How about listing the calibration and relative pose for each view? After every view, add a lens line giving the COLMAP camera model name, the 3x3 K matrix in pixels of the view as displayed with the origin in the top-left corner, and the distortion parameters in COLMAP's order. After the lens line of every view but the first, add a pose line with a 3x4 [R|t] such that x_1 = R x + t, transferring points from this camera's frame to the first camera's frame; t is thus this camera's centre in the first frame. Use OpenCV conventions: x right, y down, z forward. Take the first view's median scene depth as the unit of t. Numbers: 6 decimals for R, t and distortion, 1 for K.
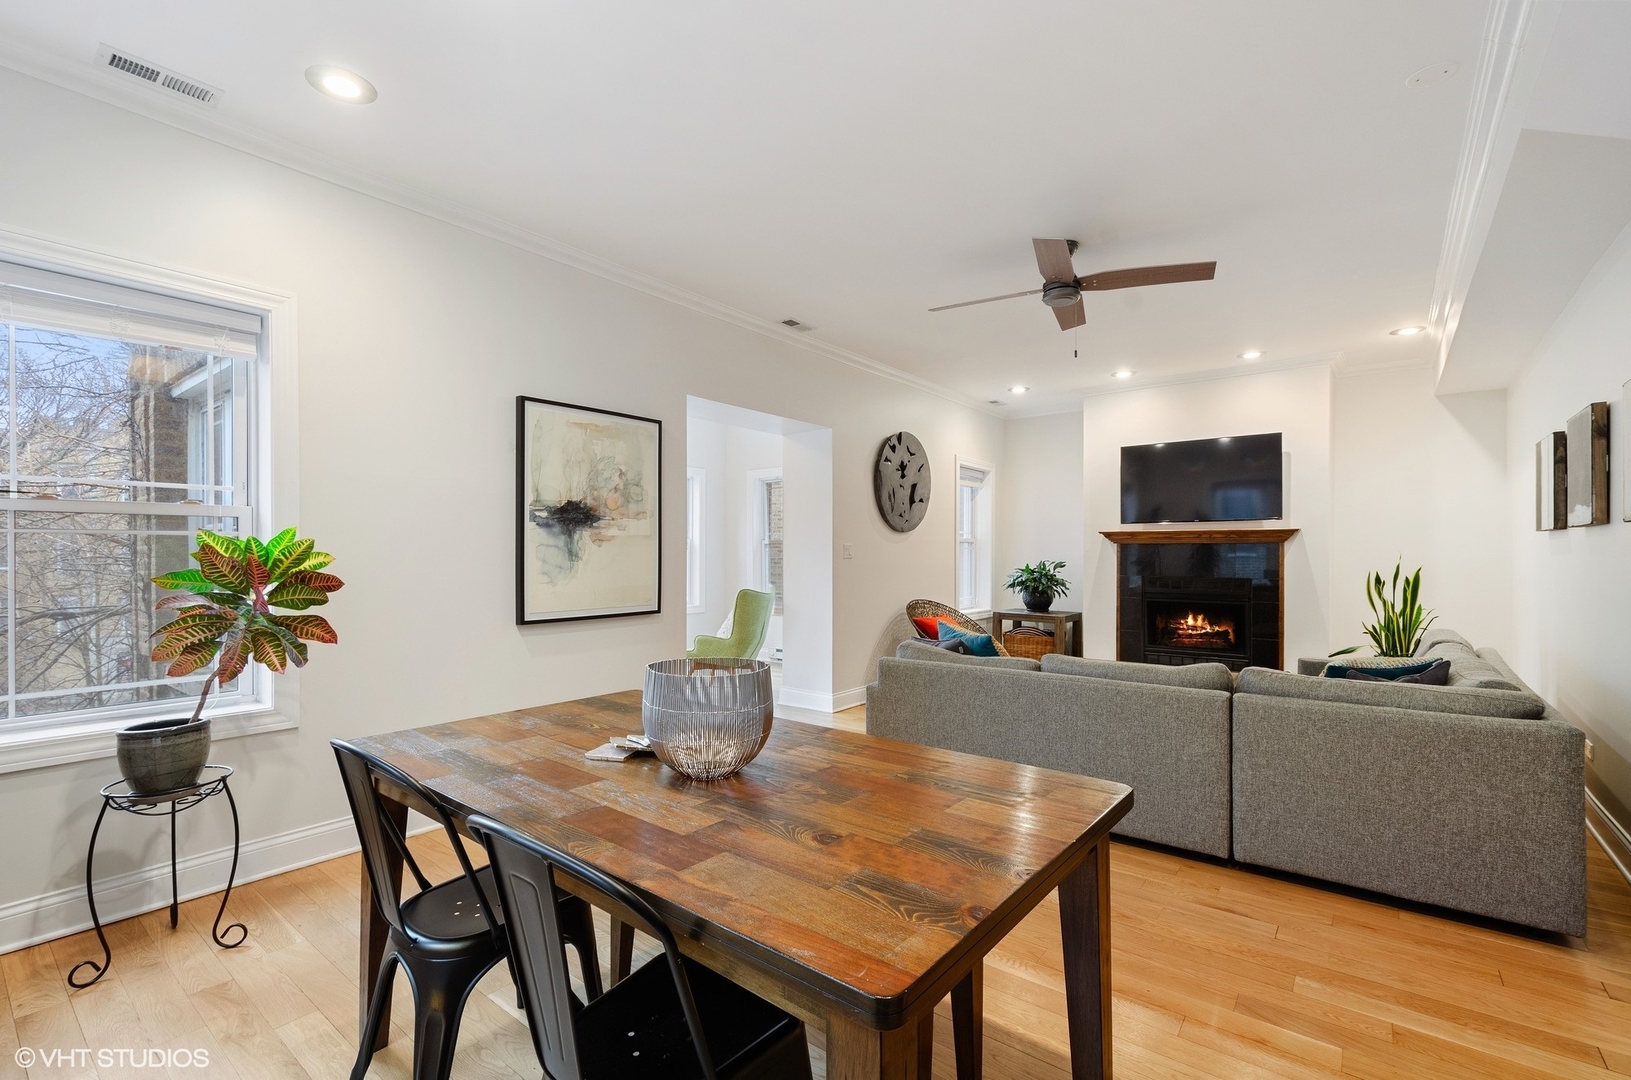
lens RADIAL K [[712.0, 0, 800.3], [0, 712.0, 566.6], [0, 0, 1]] dist [0.011055, -0.015618]
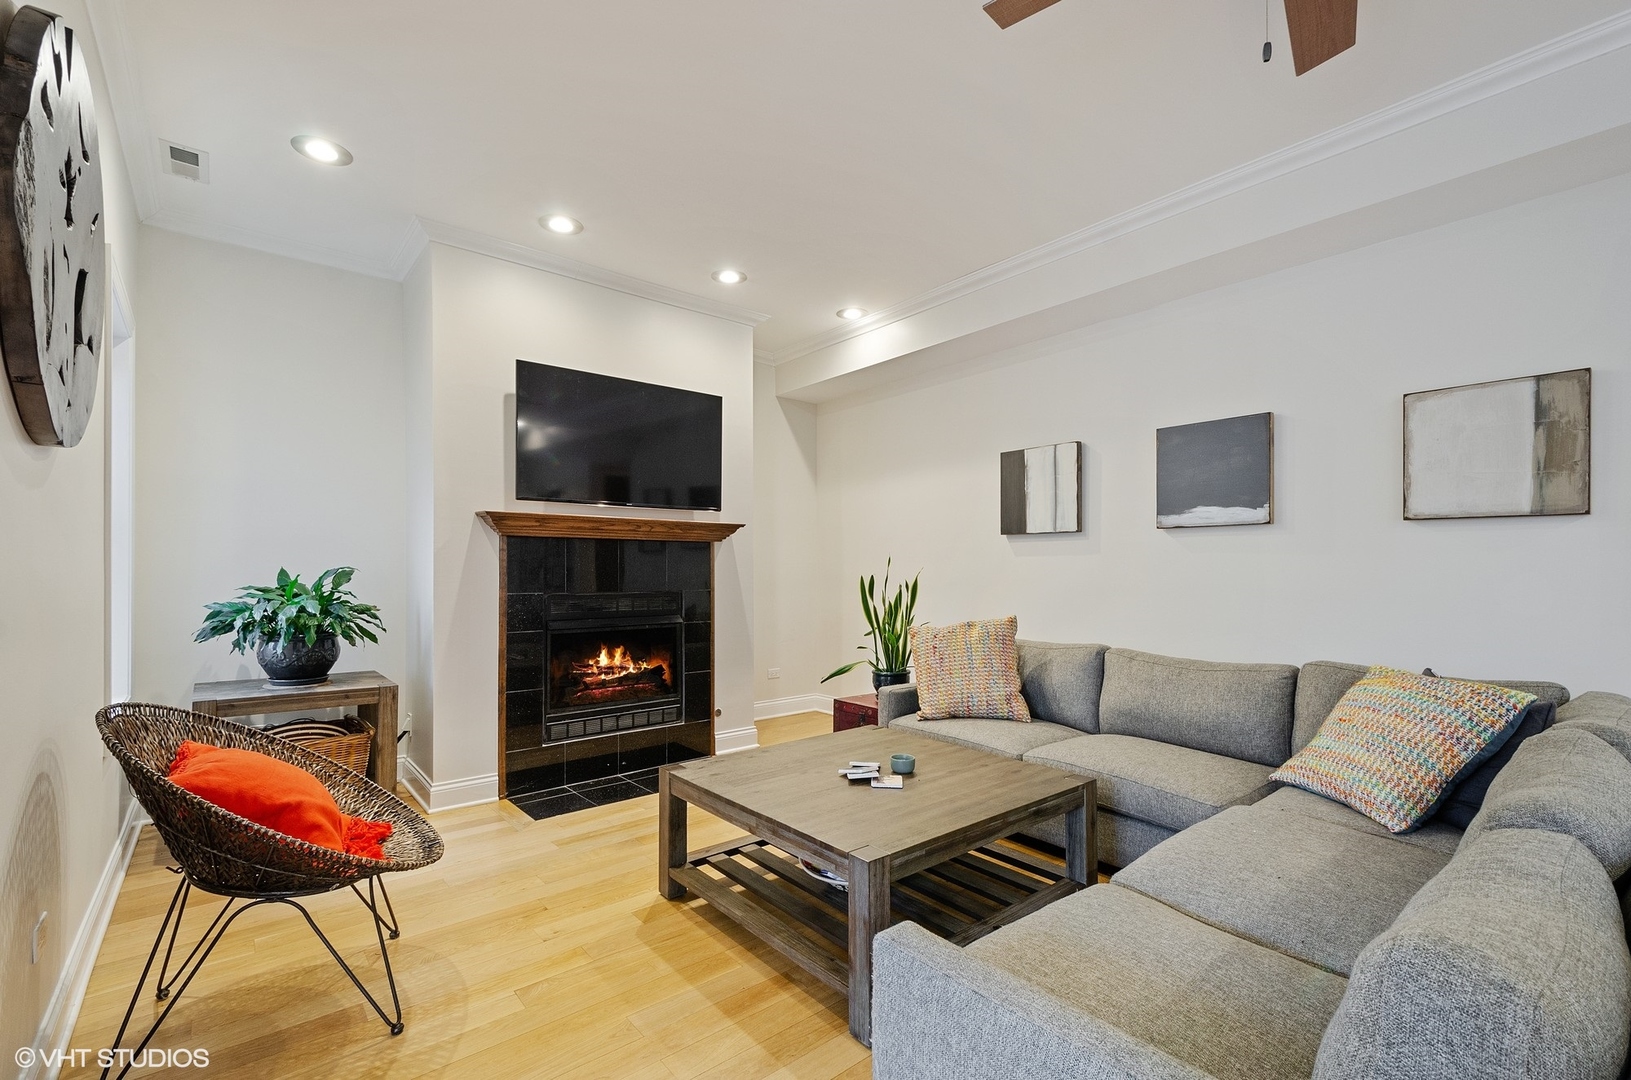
lens RADIAL K [[712.0, 0, 800.3], [0, 712.0, 566.6], [0, 0, 1]] dist [0.011055, -0.015618]
pose [[0.220426, 0.001466, 0.975403, -0.057821], [0.018126, 0.999820, -0.005599, -0.001510], [-0.975235, 0.018915, 0.220360, 1.041479]]
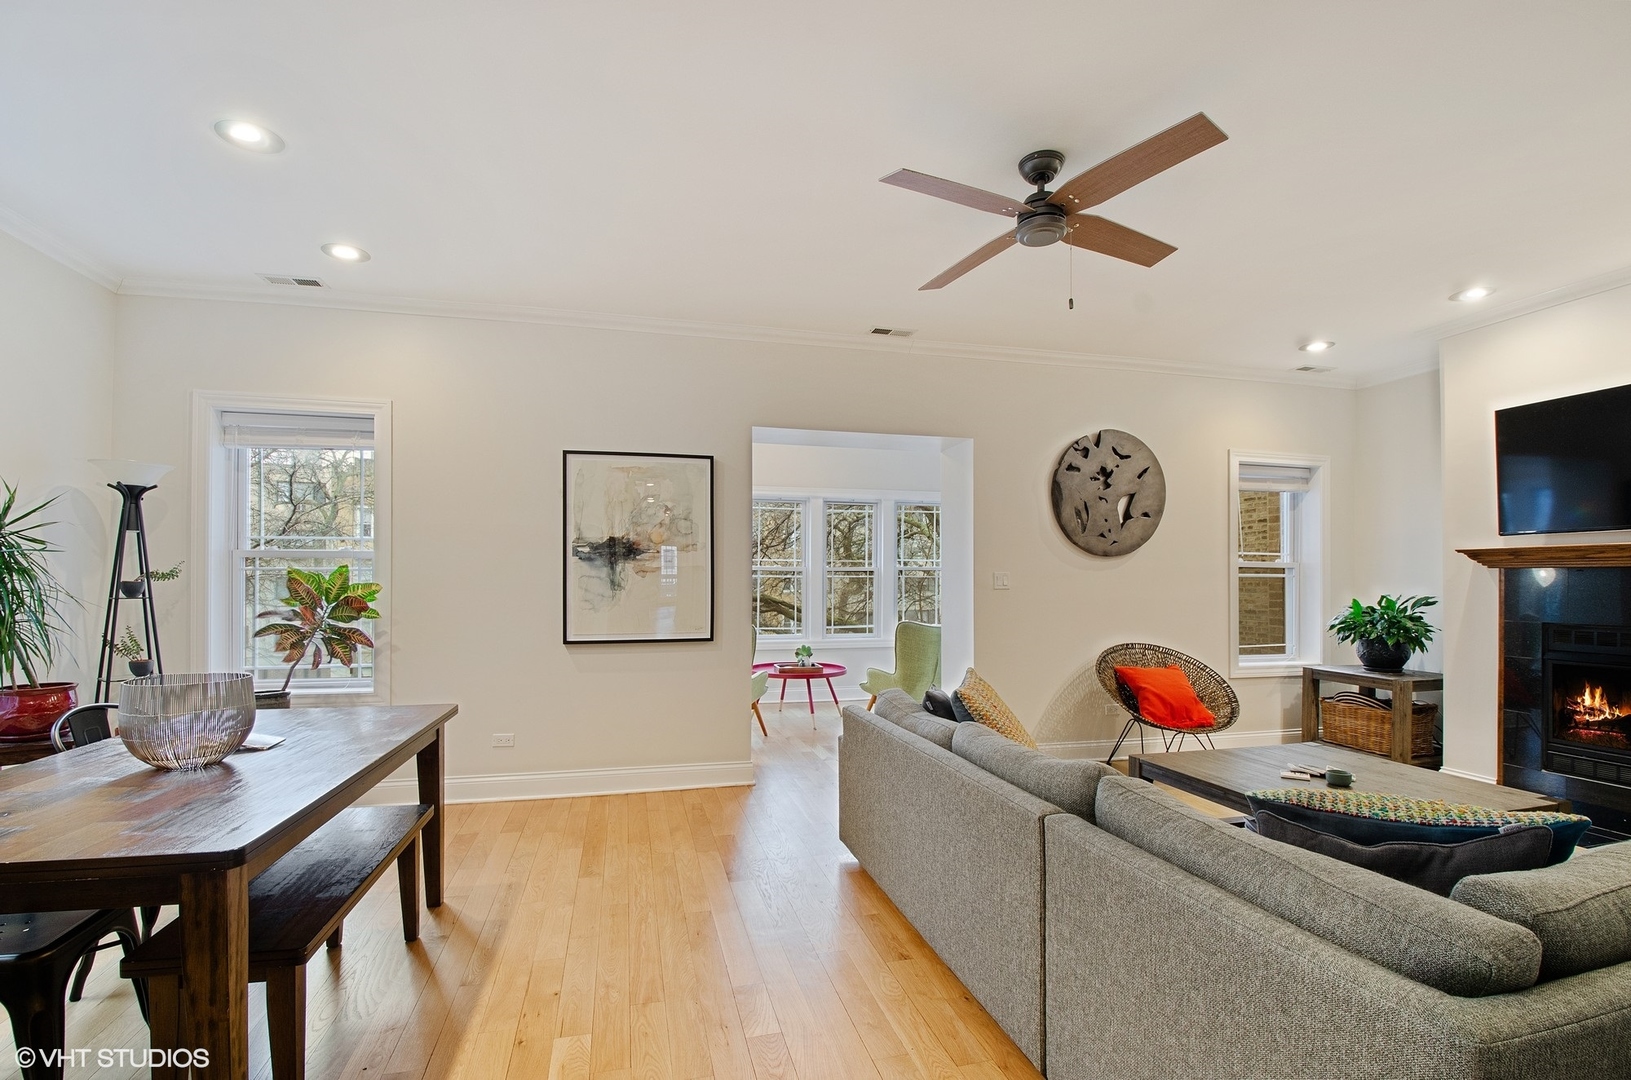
lens RADIAL K [[712.0, 0, 800.3], [0, 712.0, 566.6], [0, 0, 1]] dist [0.011055, -0.015618]
pose [[0.794756, -0.011250, -0.606825, 0.540953], [-0.011829, 0.999351, -0.034019, -0.009376], [0.606814, 0.034215, 0.794107, 0.256540]]
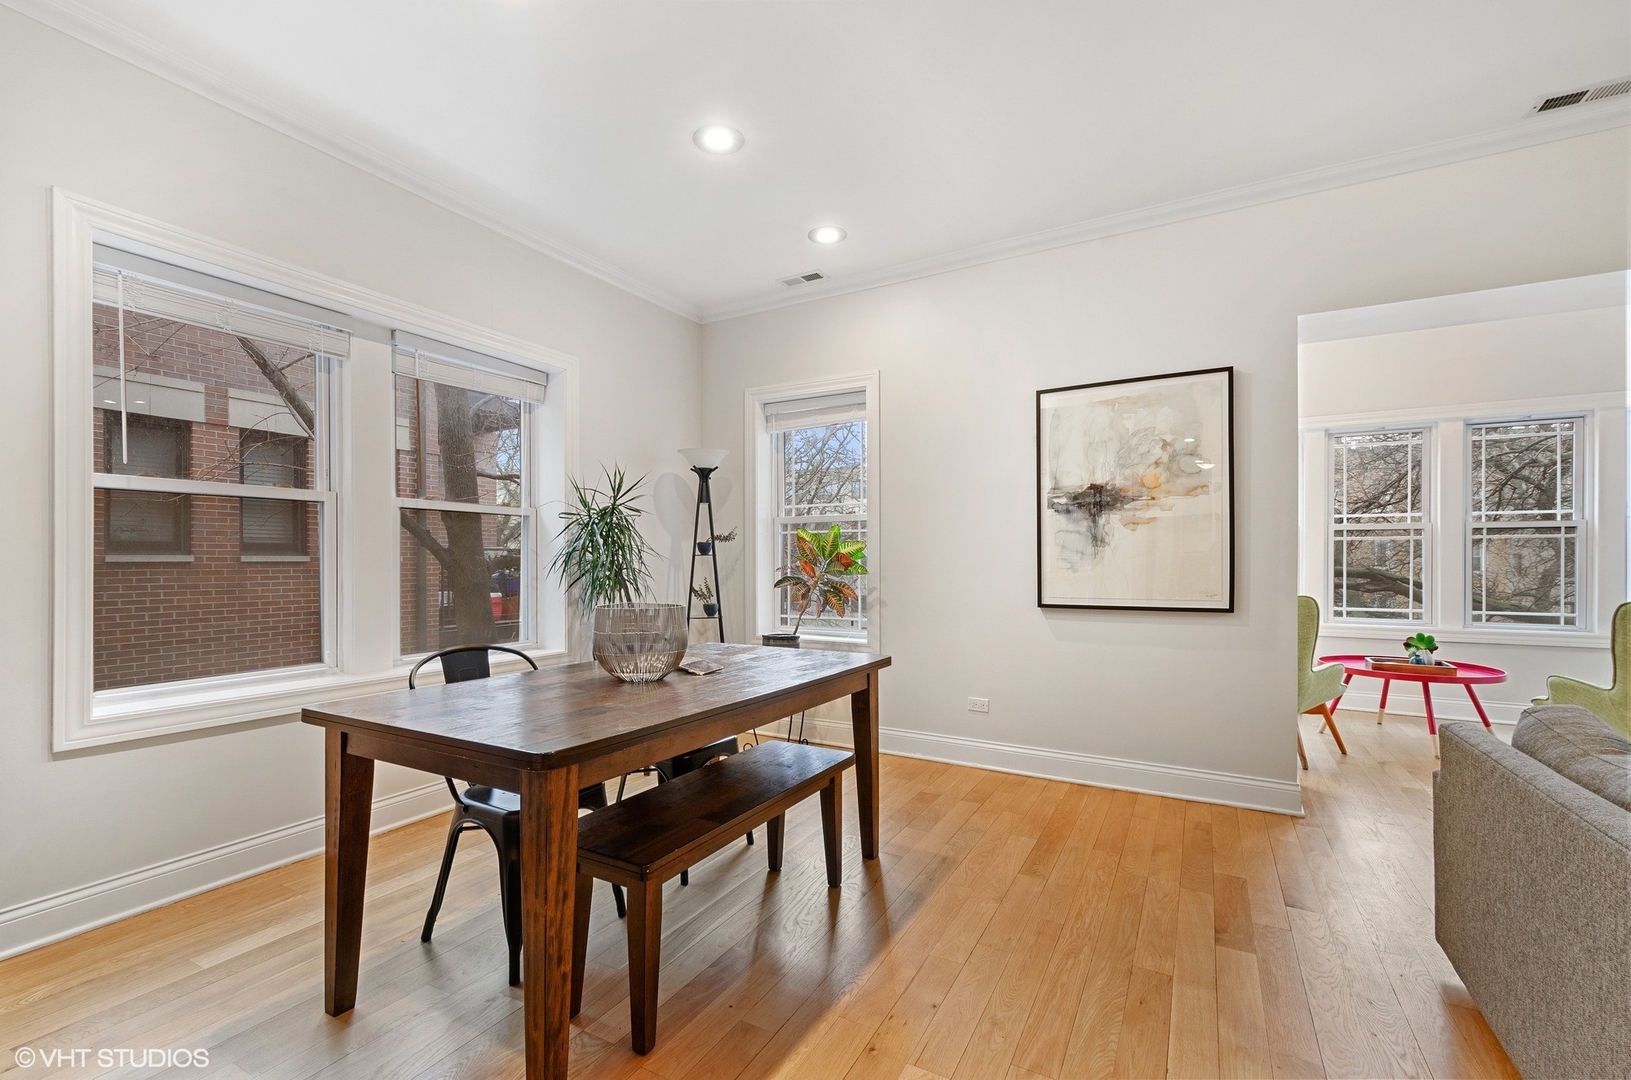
lens RADIAL K [[699.6, 0, 812.0], [0, 699.6, 559.3], [0, 0, 1]] dist [0.001479, -0.000313]
pose [[0.166120, -0.003414, -0.986100, 0.488728], [-0.015334, 0.999864, -0.006045, 0.018487], [0.985986, 0.016125, 0.166045, 0.424818]]
